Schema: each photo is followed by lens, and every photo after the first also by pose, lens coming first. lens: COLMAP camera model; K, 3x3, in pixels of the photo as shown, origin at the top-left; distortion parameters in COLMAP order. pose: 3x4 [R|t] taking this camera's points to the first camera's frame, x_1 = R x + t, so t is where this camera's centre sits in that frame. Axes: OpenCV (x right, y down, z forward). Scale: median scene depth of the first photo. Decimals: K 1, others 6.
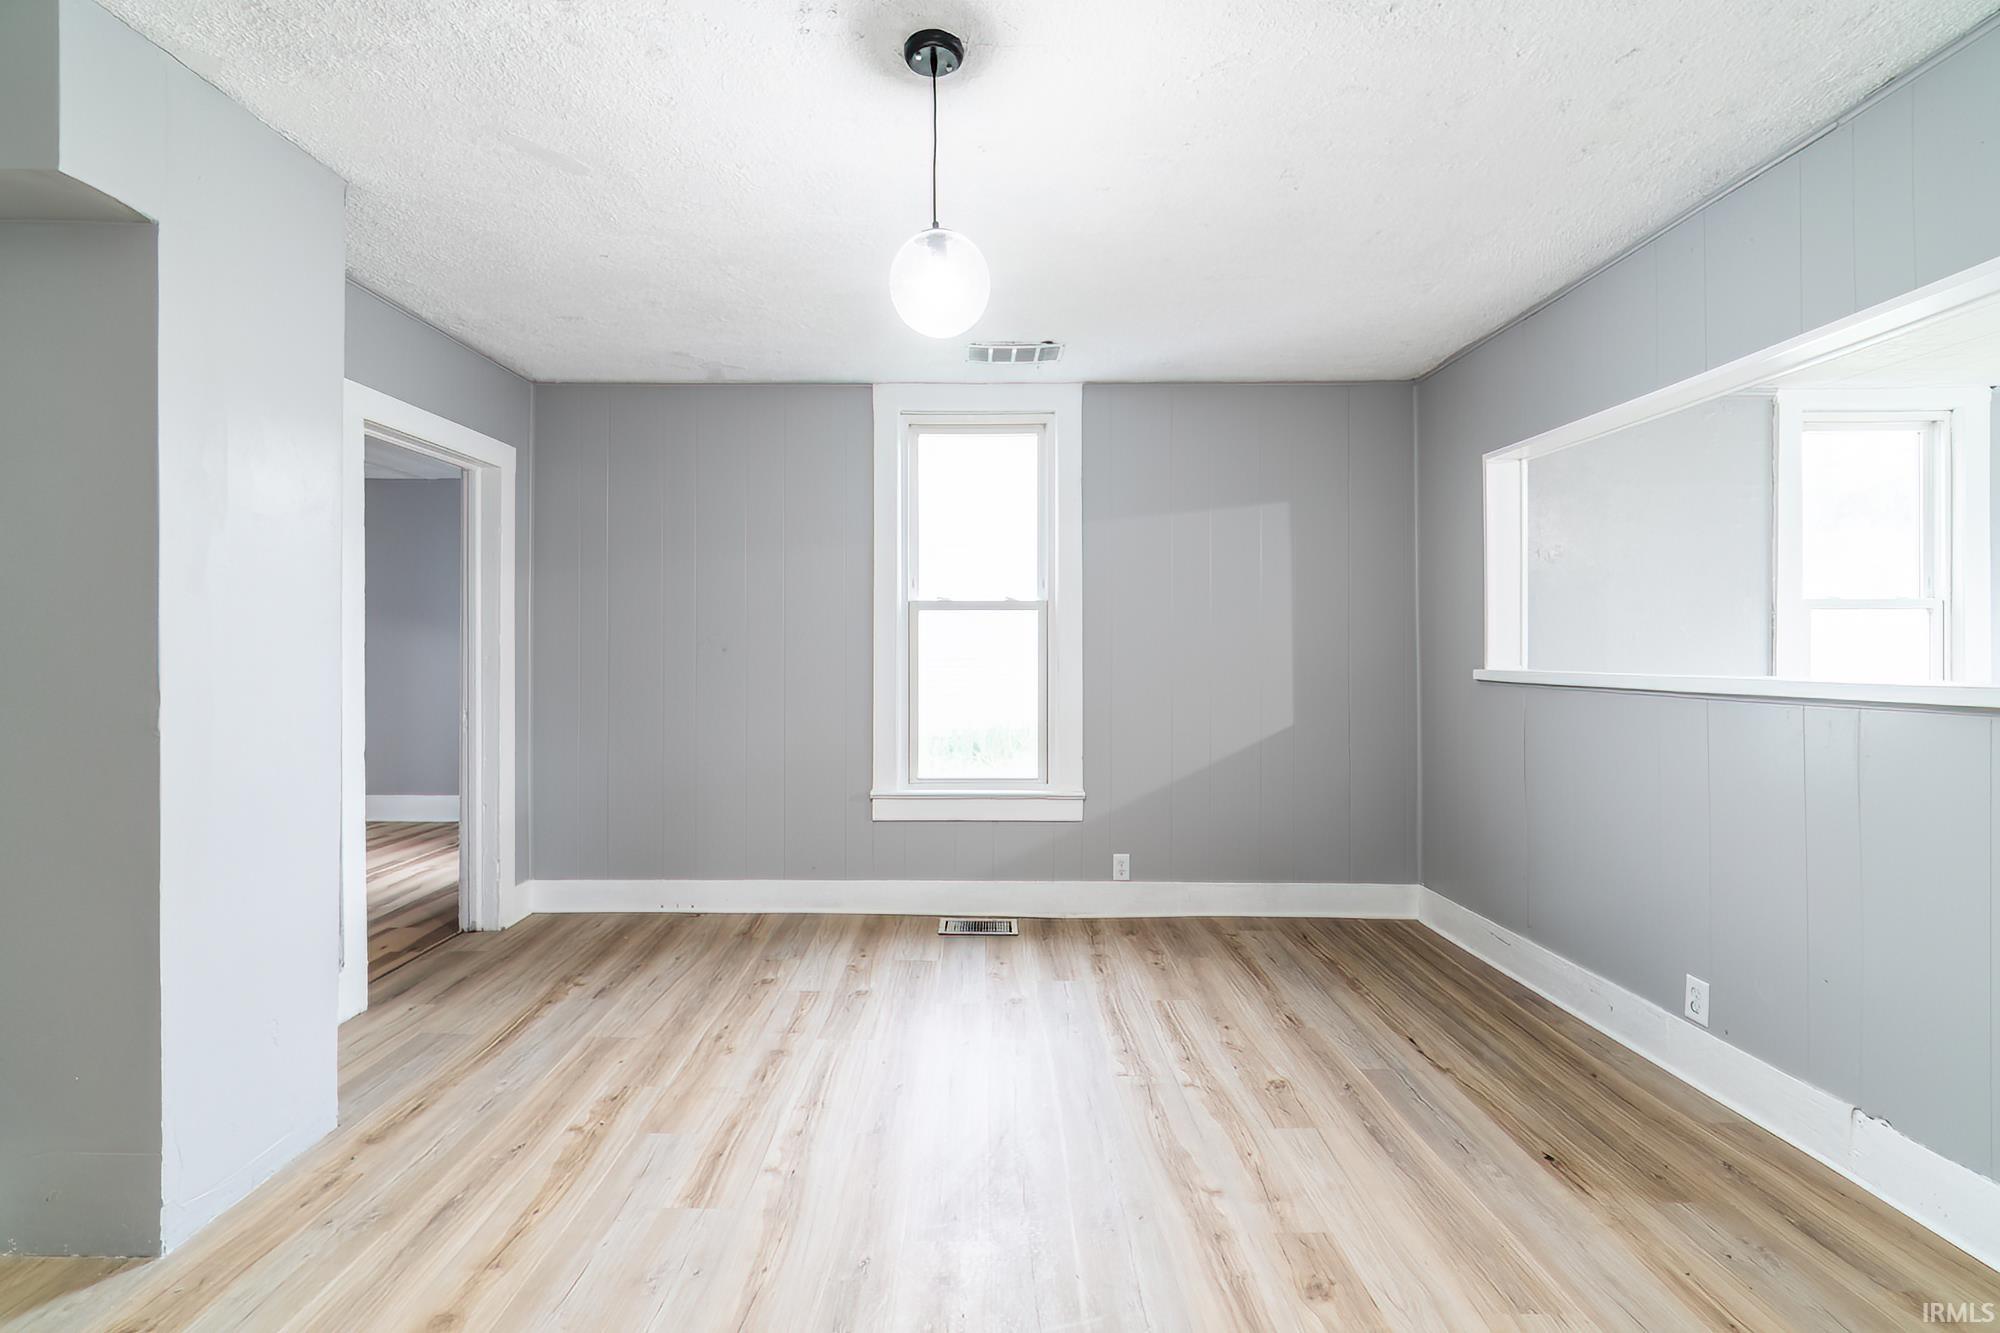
lens RADIAL K [[919.5, 0, 957.2], [0, 919.5, 646.5], [0, 0, 1]] dist [-0.000145, -0.000308]
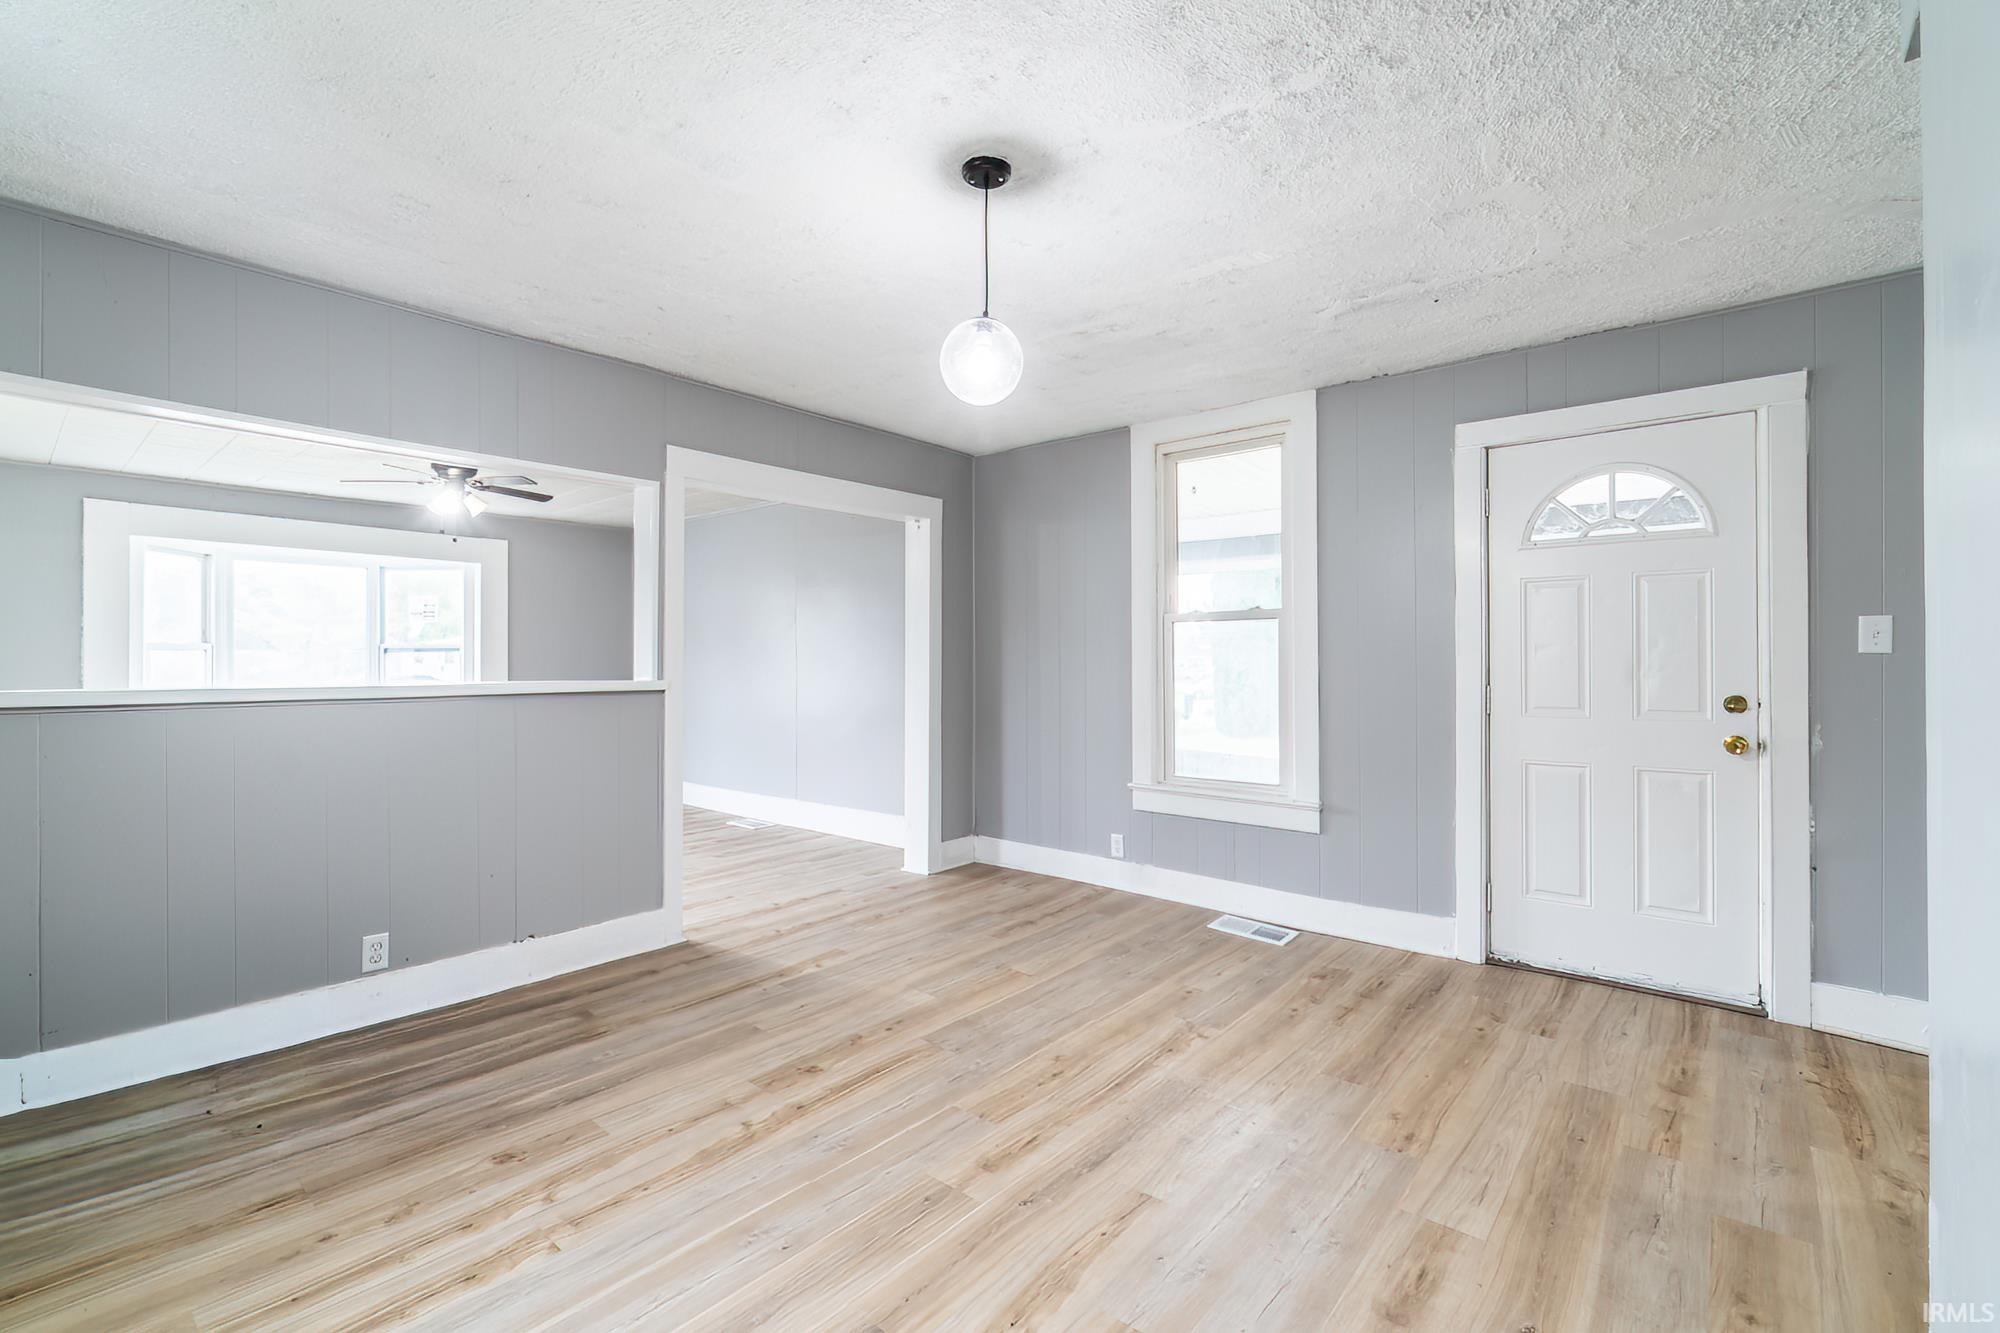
lens RADIAL K [[916.0, 0, 995.1], [0, 916.0, 660.1], [0, 0, 1]] dist [-0.001835, 0.000045]
pose [[-0.799089, 0.000466, 0.601213, -0.381576], [-0.005373, 0.999954, -0.007917, 0.002590], [-0.601189, -0.009556, -0.799050, 0.979458]]
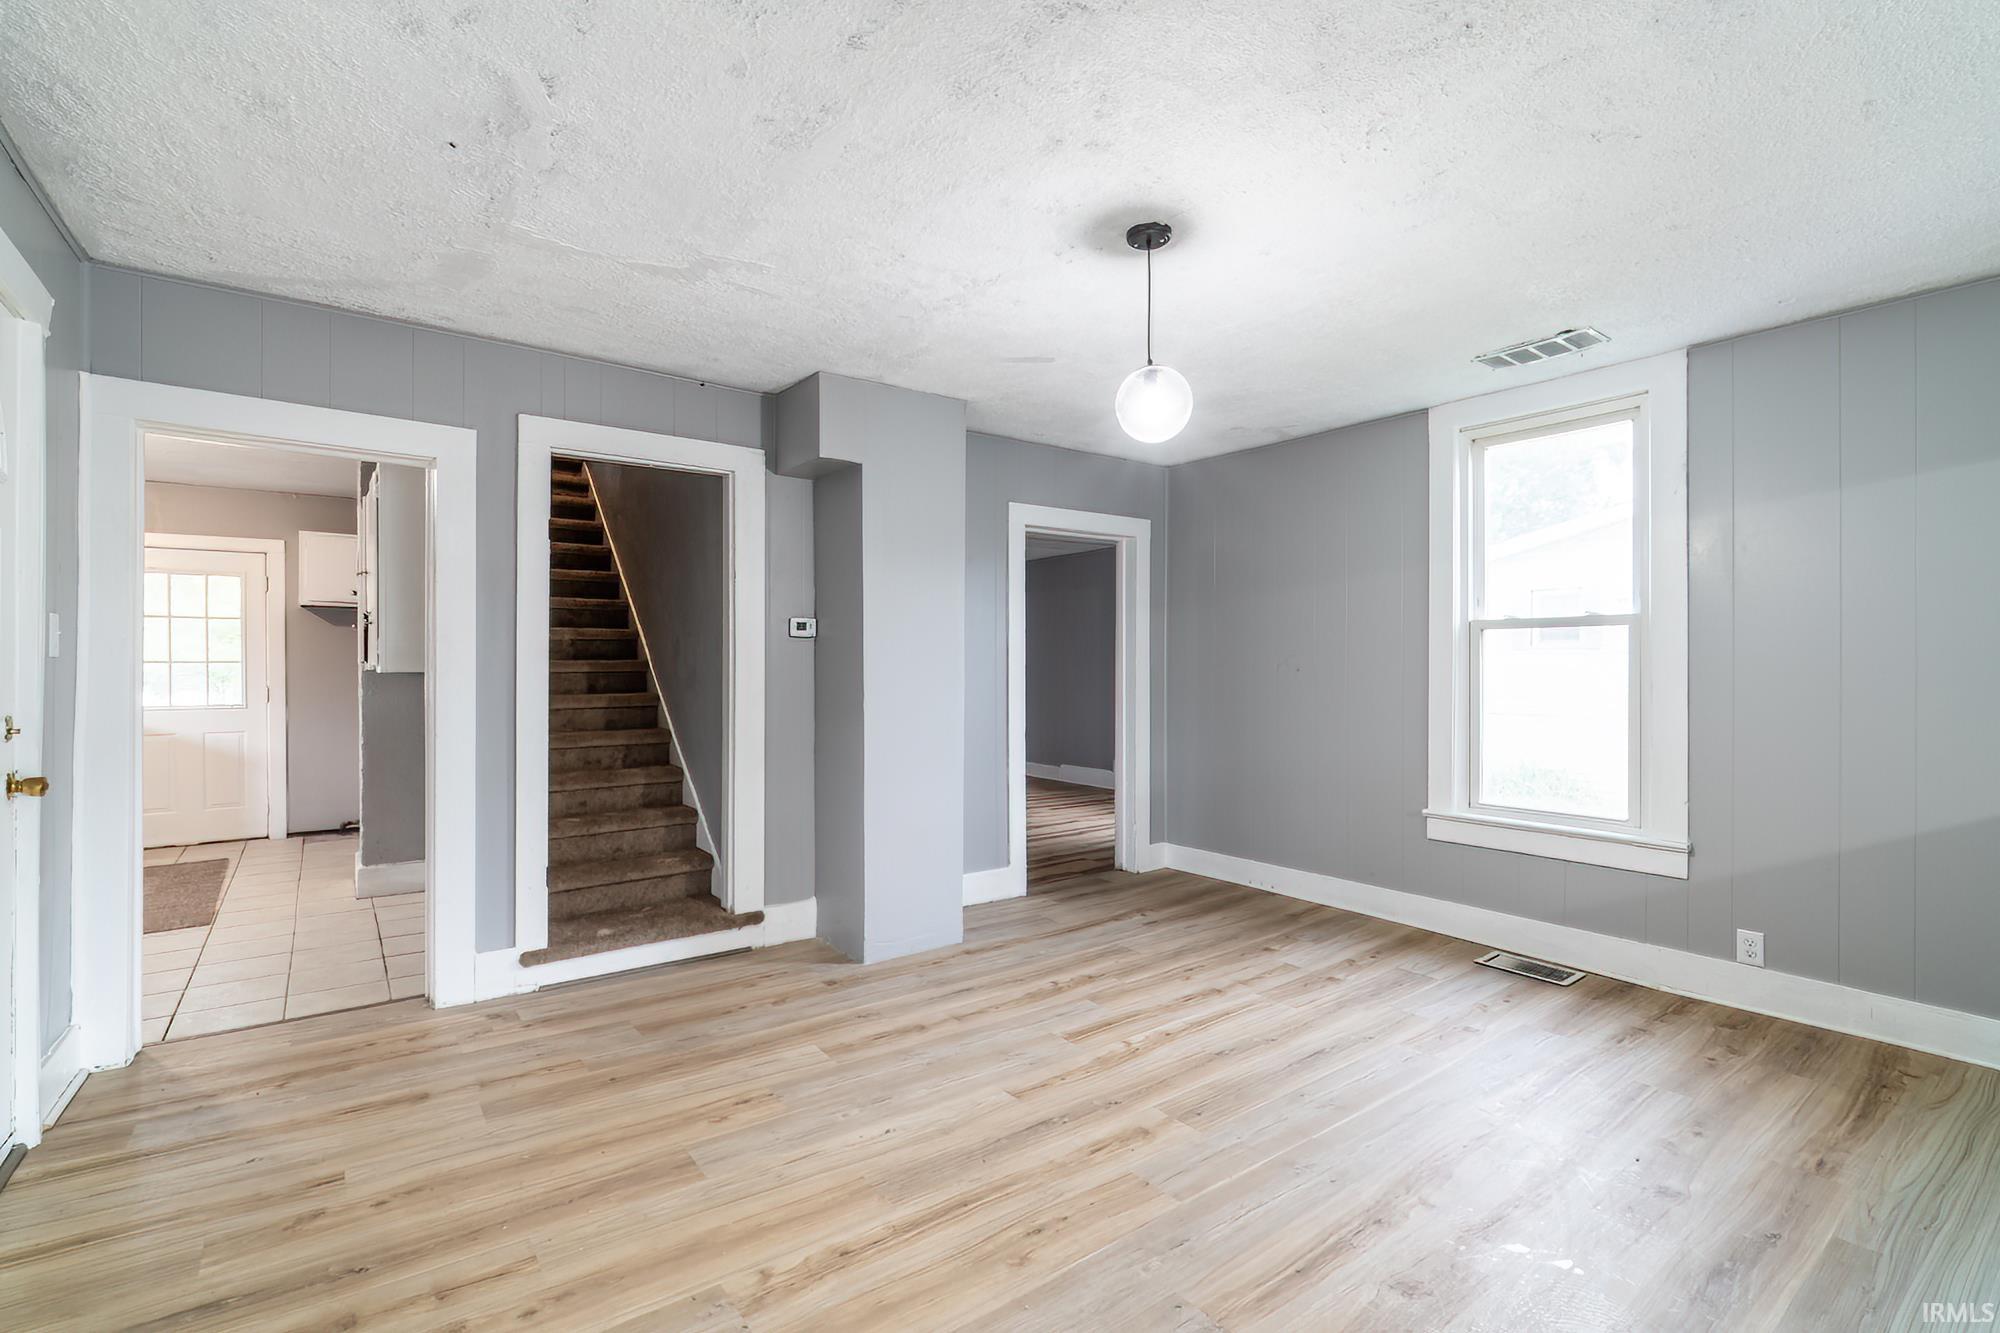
lens RADIAL K [[865.7, 0, 919.4], [0, 865.7, 661.4], [0, 0, 1]] dist [-0.000604, -0.000078]
pose [[0.576594, -0.002944, -0.817025, 0.415027], [0.001378, 0.999996, -0.002631, -0.005084], [0.817030, 0.000392, 0.576596, -0.011167]]
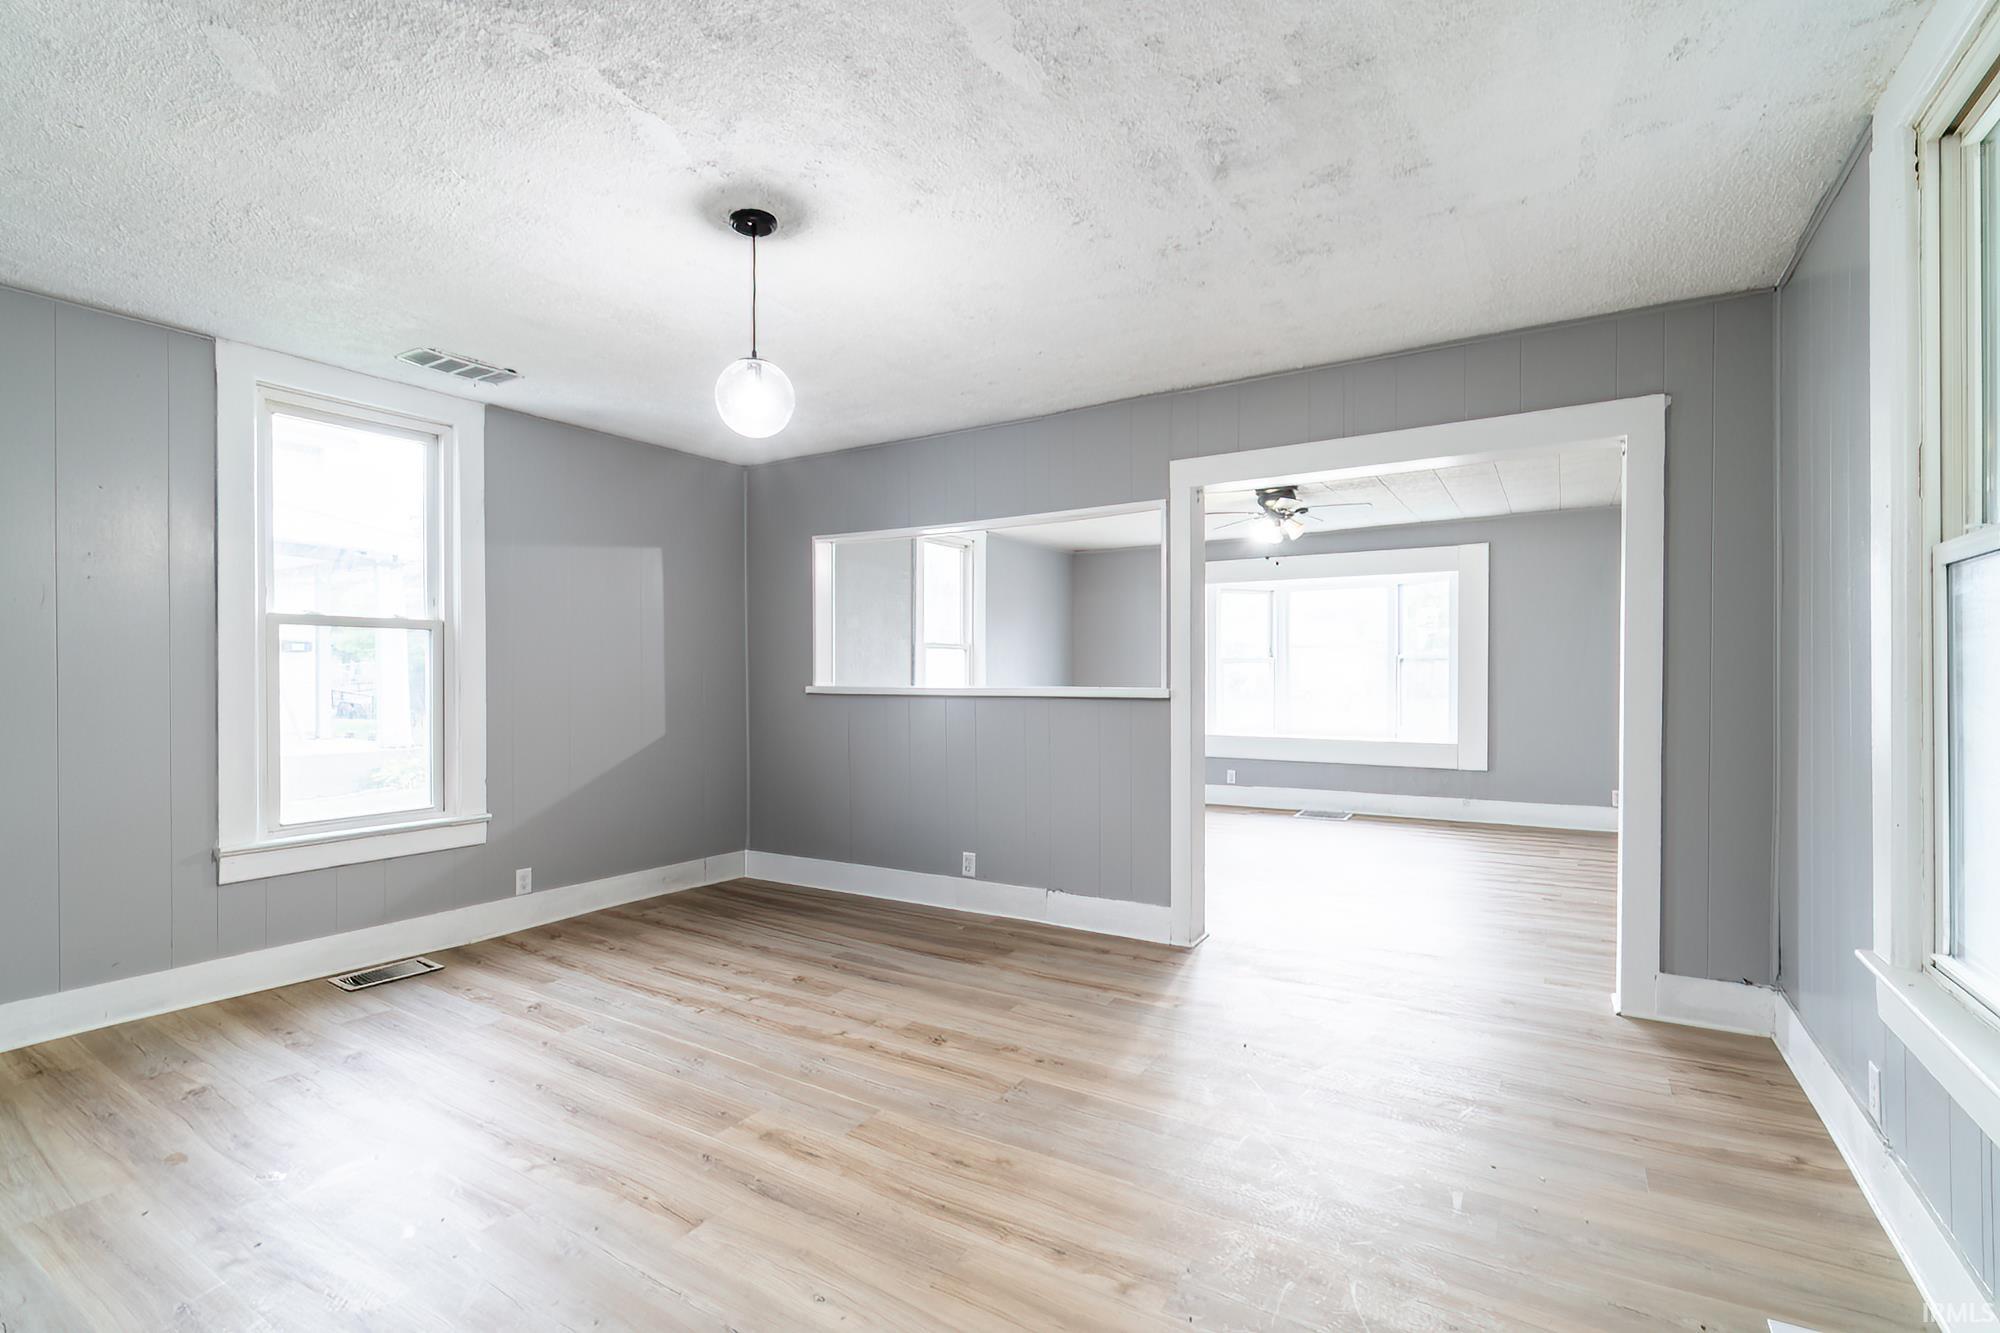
lens RADIAL K [[939.2, 0, 1006.5], [0, 939.2, 677.1], [0, 0, 1]] dist [-0.004384, -0.001126]
pose [[0.505818, -0.004674, 0.862628, -0.507193], [-0.004927, 0.999953, 0.008307, -0.002311], [-0.862626, -0.008452, 0.505771, -0.003339]]
